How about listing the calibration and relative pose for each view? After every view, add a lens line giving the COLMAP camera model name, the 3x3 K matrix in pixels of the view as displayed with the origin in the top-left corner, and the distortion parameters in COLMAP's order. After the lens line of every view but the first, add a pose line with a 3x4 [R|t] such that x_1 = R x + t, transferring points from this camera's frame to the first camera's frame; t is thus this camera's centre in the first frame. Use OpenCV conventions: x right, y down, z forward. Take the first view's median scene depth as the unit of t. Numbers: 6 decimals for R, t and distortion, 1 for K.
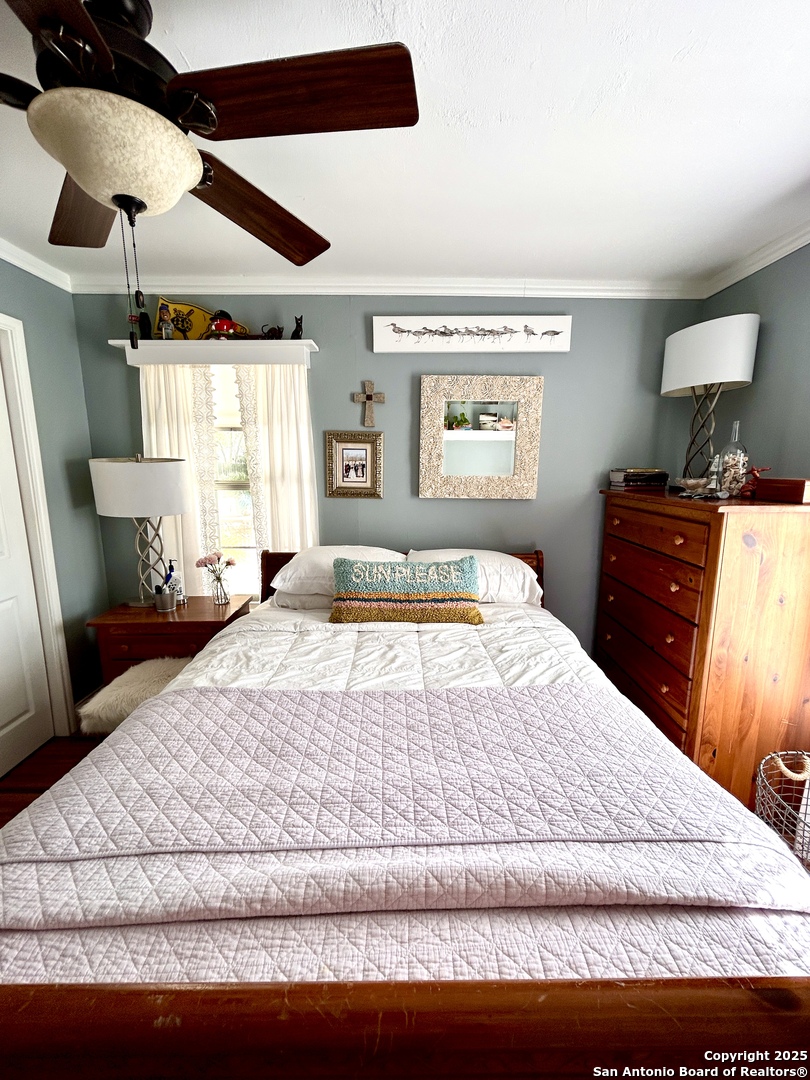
lens RADIAL K [[444.5, 0, 407.5], [0, 444.5, 542.4], [0, 0, 1]] dist [0.001479, -0.000055]
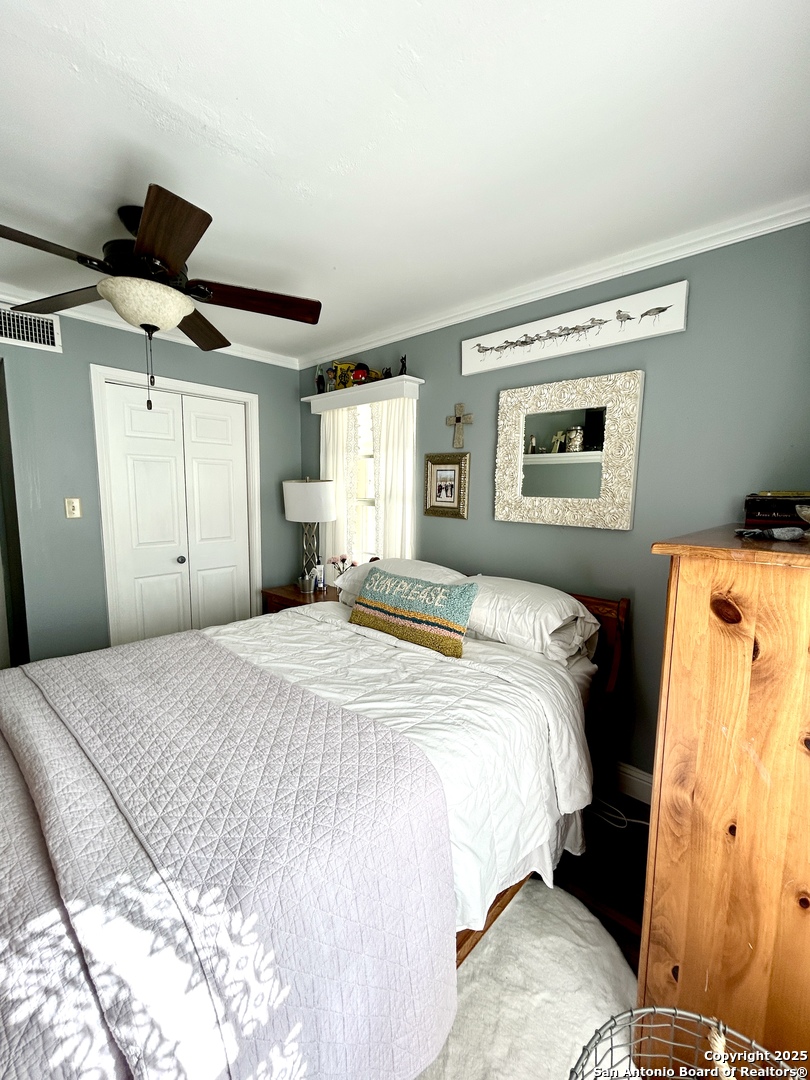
lens RADIAL K [[444.5, 0, 405.5], [0, 444.5, 541.1], [0, 0, 1]] dist [0.001479, -0.000055]
pose [[0.728739, 0.087548, -0.679172, 0.564233], [-0.132076, 0.991141, -0.013953, -0.020247], [0.671934, 0.099870, 0.733846, 0.205094]]
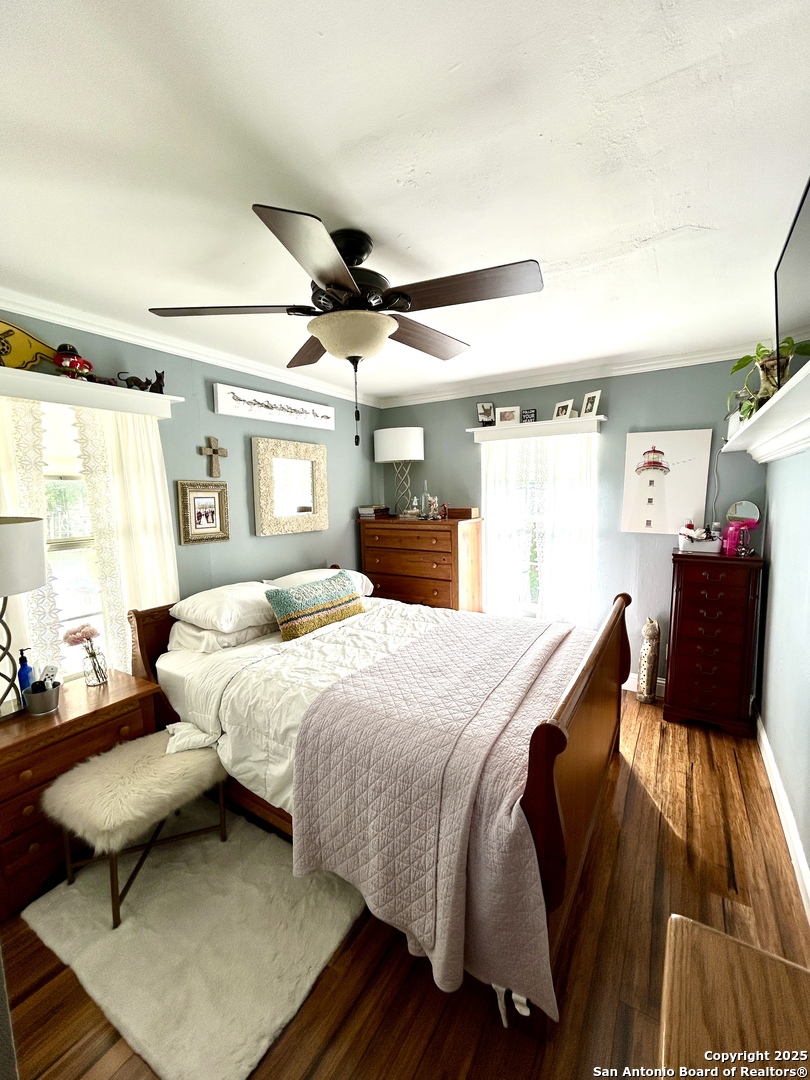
lens RADIAL K [[444.5, 0, 413.8], [0, 444.5, 542.4], [0, 0, 1]] dist [0.001479, -0.000055]
pose [[0.522423, -0.110720, 0.845468, -0.824436], [0.167582, 0.985528, 0.025511, -0.048965], [-0.836057, 0.128357, 0.533417, 0.019424]]
